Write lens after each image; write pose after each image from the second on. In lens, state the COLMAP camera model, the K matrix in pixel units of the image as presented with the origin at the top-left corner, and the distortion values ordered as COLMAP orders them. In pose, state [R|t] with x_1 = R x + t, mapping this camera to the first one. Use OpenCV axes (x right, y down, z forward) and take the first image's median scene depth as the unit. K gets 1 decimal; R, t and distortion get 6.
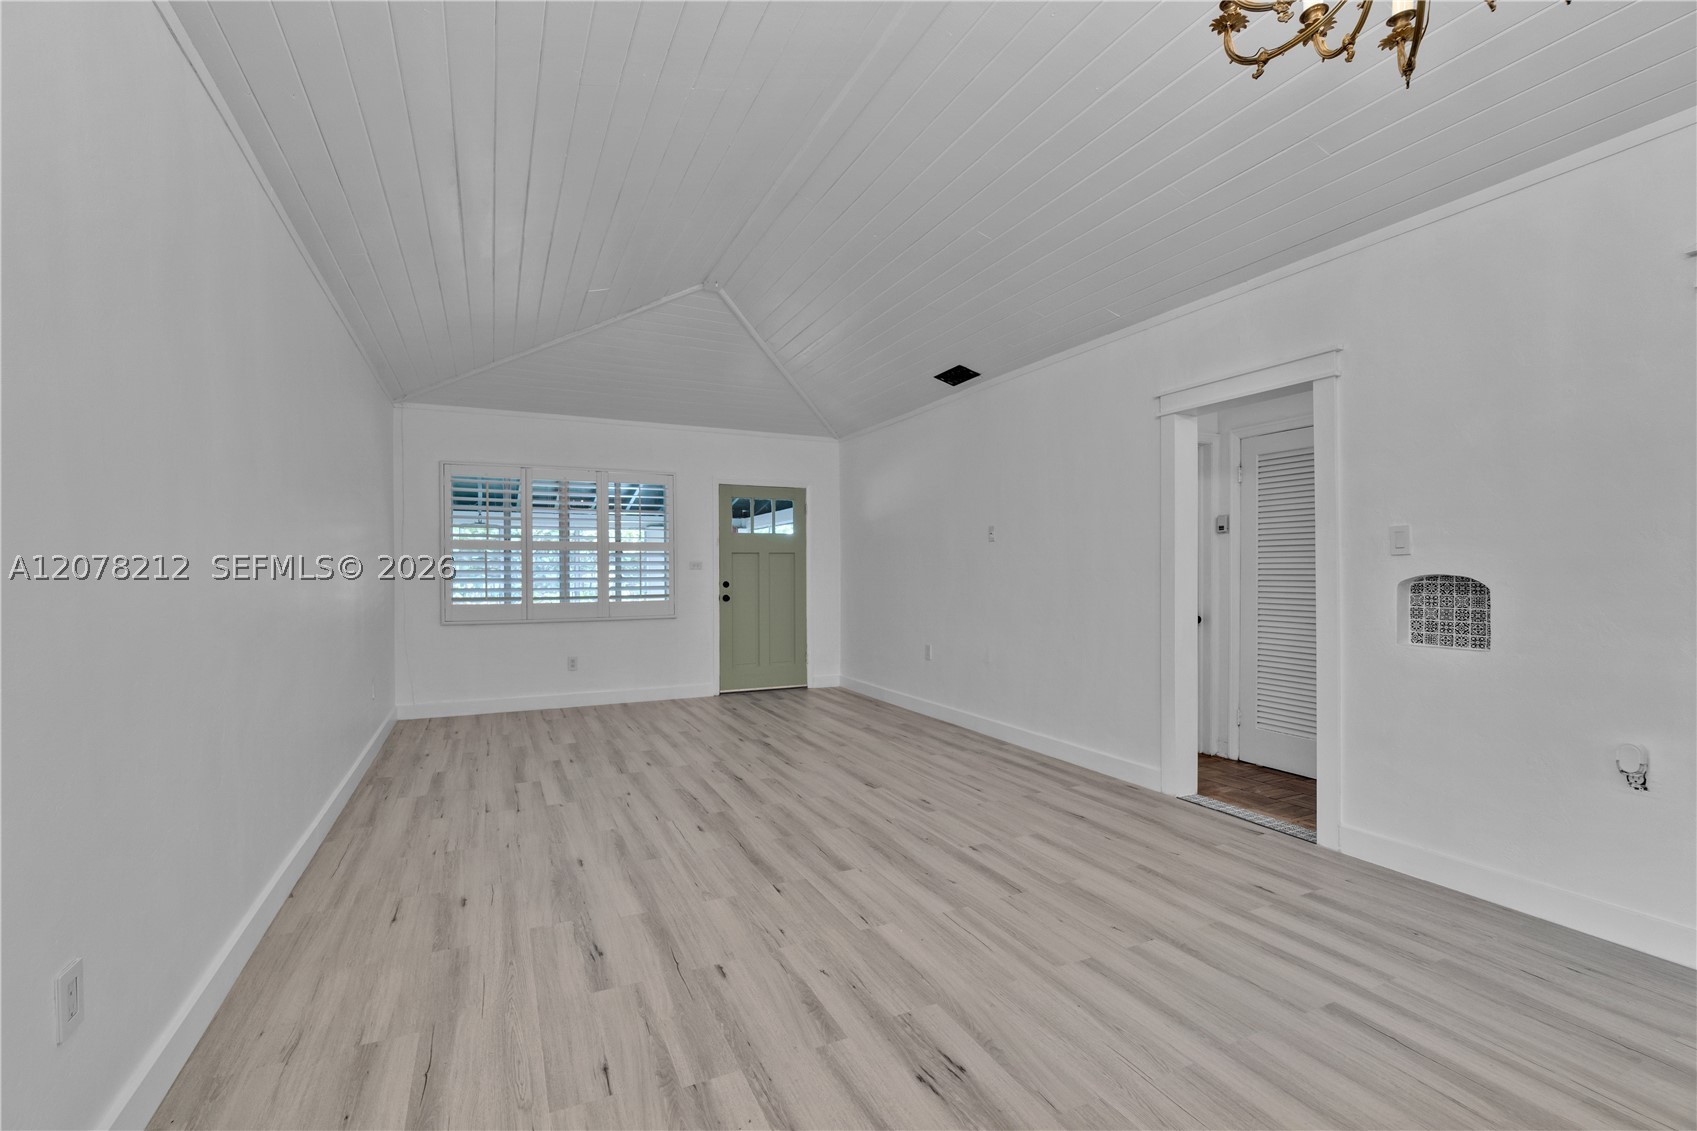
lens RADIAL K [[749.1, 0, 822.0], [0, 749.1, 573.6], [0, 0, 1]] dist [-0.000464, 0.000358]
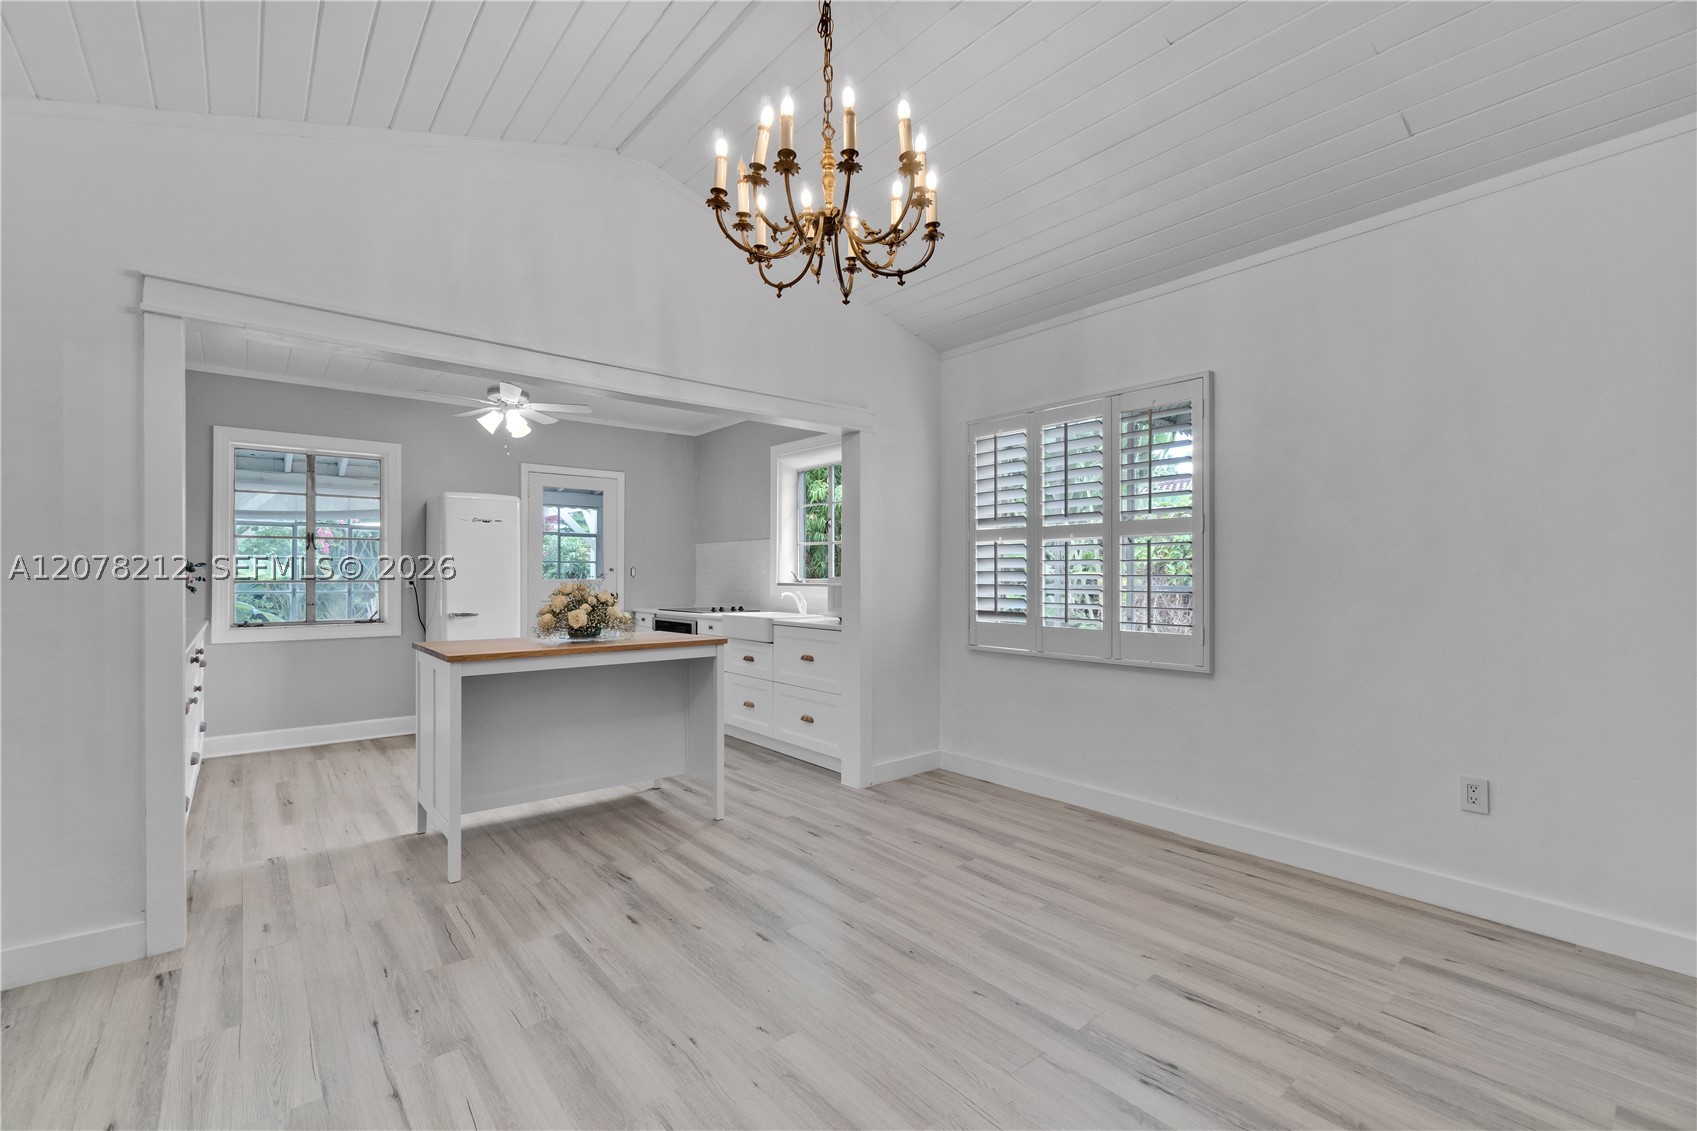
lens RADIAL K [[737.8, 0, 843.4], [0, 737.8, 576.8], [0, 0, 1]] dist [-0.000447, 0.000207]
pose [[-0.964231, 0.001542, -0.265058, 0.415113], [-0.000384, 0.999974, 0.007212, -0.003904], [0.265062, 0.007056, -0.964205, 0.919712]]
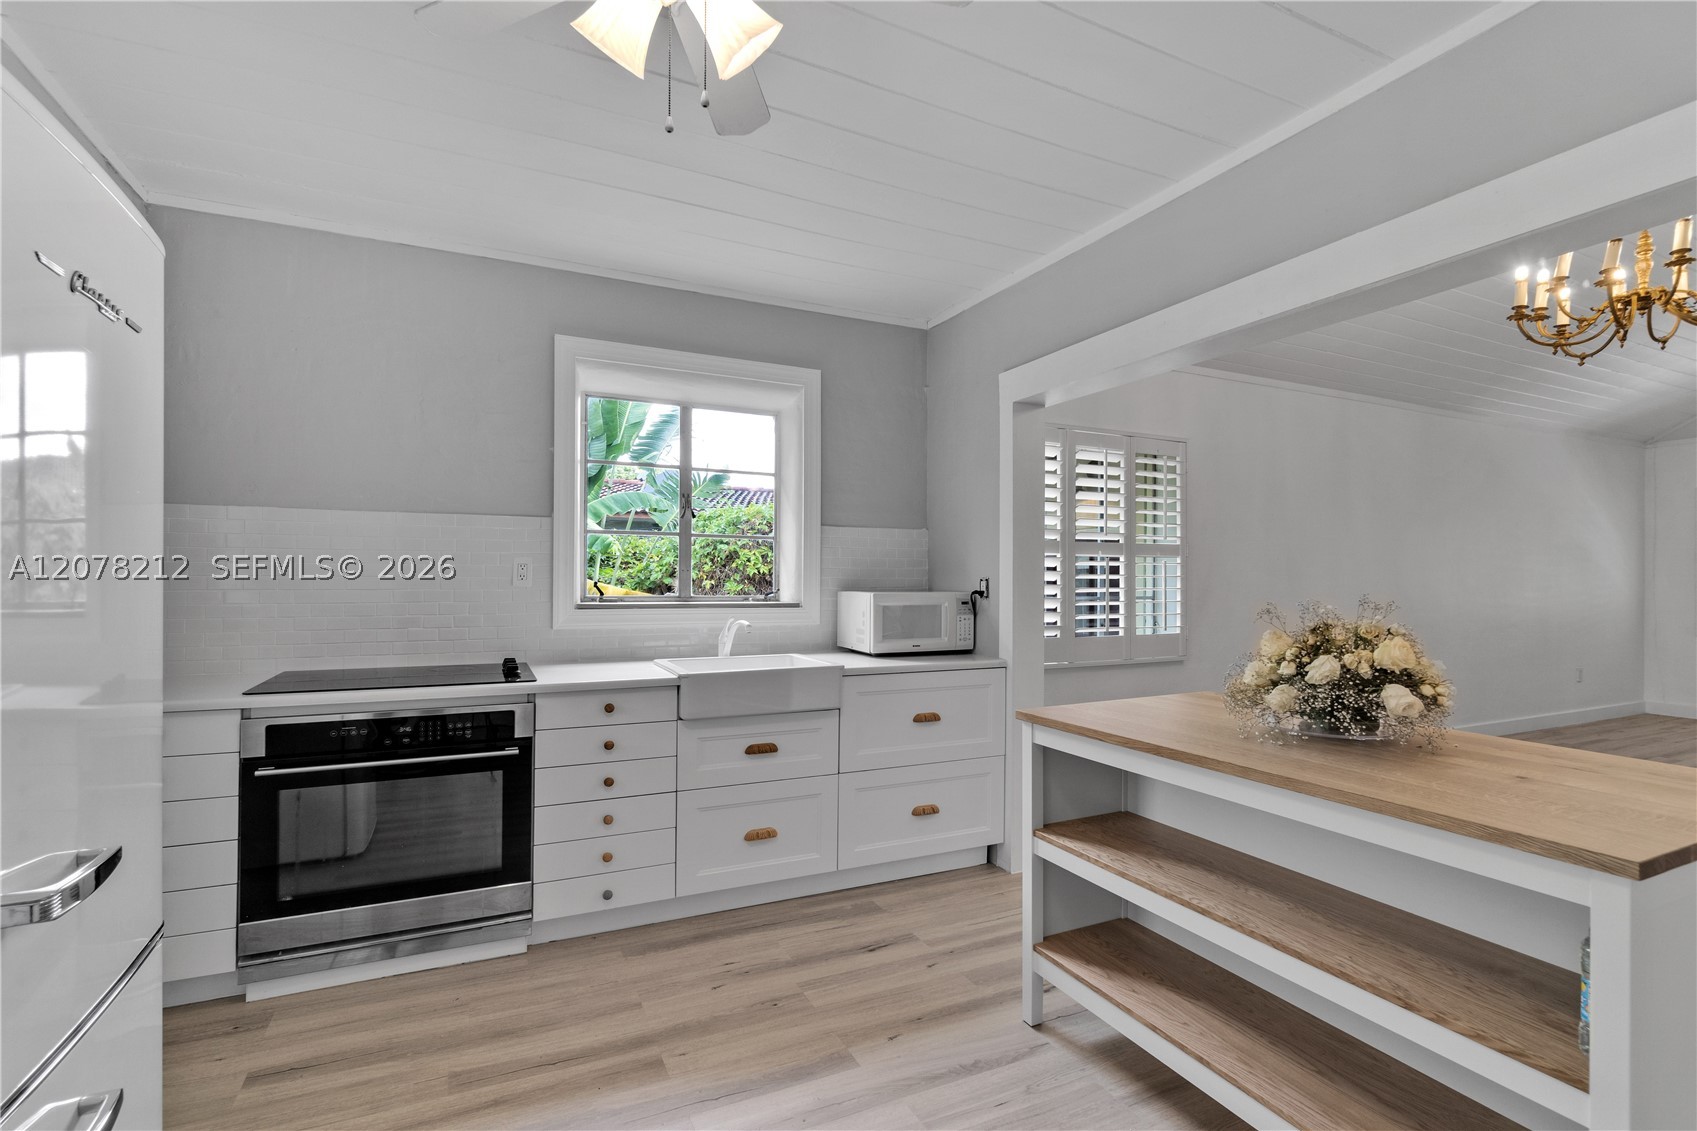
lens RADIAL K [[733.6, 0, 815.6], [0, 733.6, 572.8], [0, 0, 1]] dist [-0.008504, -0.000280]
pose [[-0.003067, -0.003011, -0.999991, 0.976697], [-0.010075, 0.999945, -0.002980, -0.015215], [0.999945, 0.010065, -0.003097, -0.462783]]
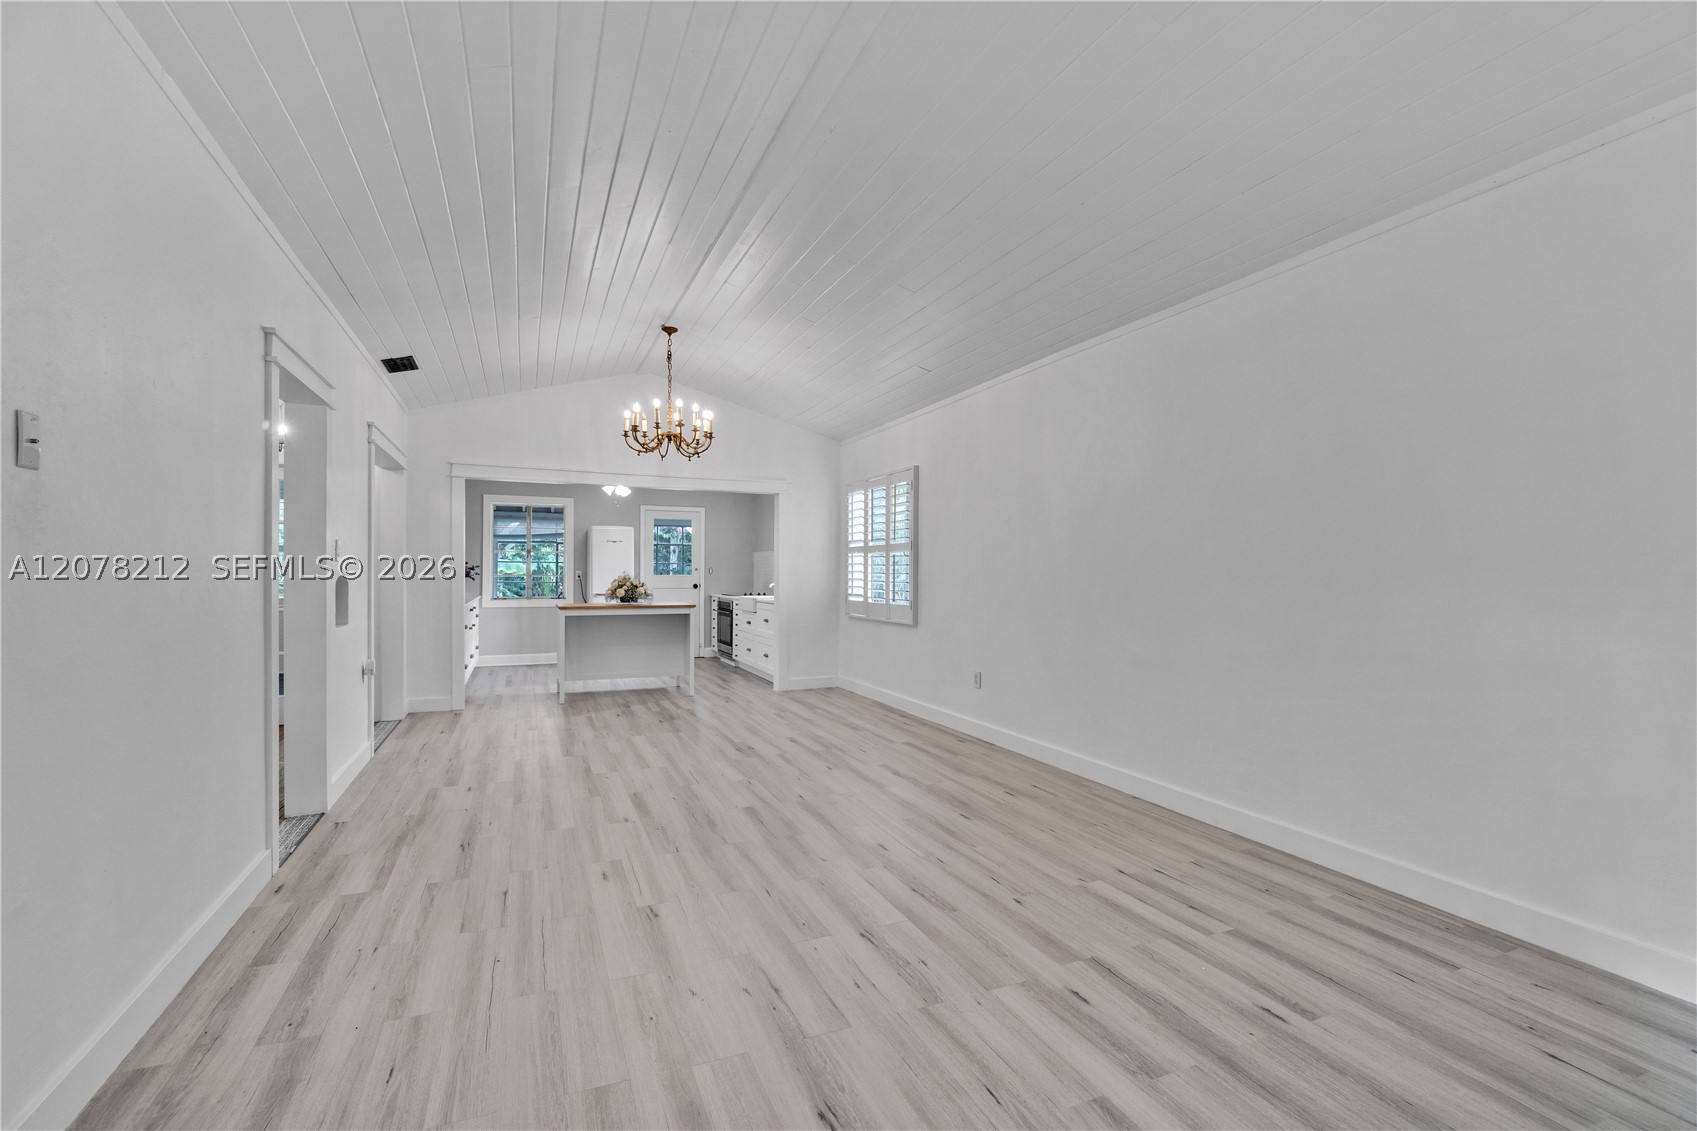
lens RADIAL K [[737.8, 0, 843.4], [0, 737.8, 576.8], [0, 0, 1]] dist [-0.000447, 0.000207]
pose [[-0.999964, -0.003048, 0.007966, -0.118121], [-0.002972, 0.999950, 0.009543, -0.007631], [-0.007995, 0.009519, -0.999923, 1.897128]]
